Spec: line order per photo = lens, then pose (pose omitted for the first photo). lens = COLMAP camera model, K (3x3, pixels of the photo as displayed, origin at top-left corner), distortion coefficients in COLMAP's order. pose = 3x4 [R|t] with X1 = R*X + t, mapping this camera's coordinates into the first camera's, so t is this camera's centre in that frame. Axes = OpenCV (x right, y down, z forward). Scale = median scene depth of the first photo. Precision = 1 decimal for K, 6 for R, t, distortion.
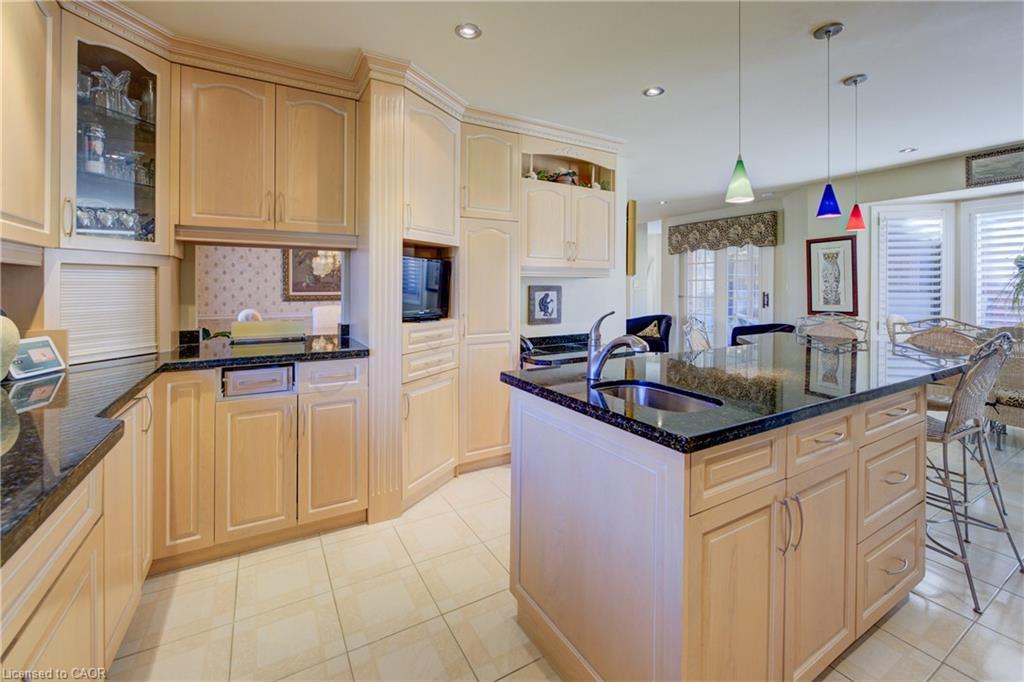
lens RADIAL K [[415.4, 0, 533.3], [0, 415.4, 294.2], [0, 0, 1]] dist [0.002723, 0.000267]
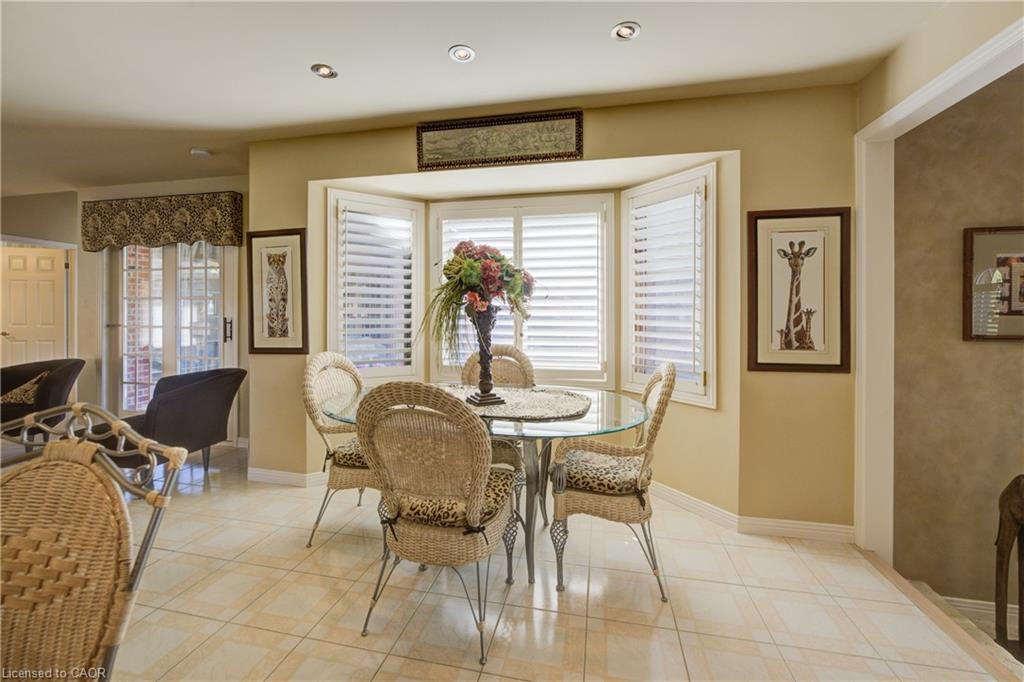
lens RADIAL K [[415.4, 0, 508.4], [0, 415.4, 318.0], [0, 0, 1]] dist [0.002723, 0.000267]
pose [[0.675286, -0.003202, 0.737549, 0.496894], [0.006594, 0.999977, -0.001696, -0.000512], [-0.737527, 0.006009, 0.675291, 0.327428]]
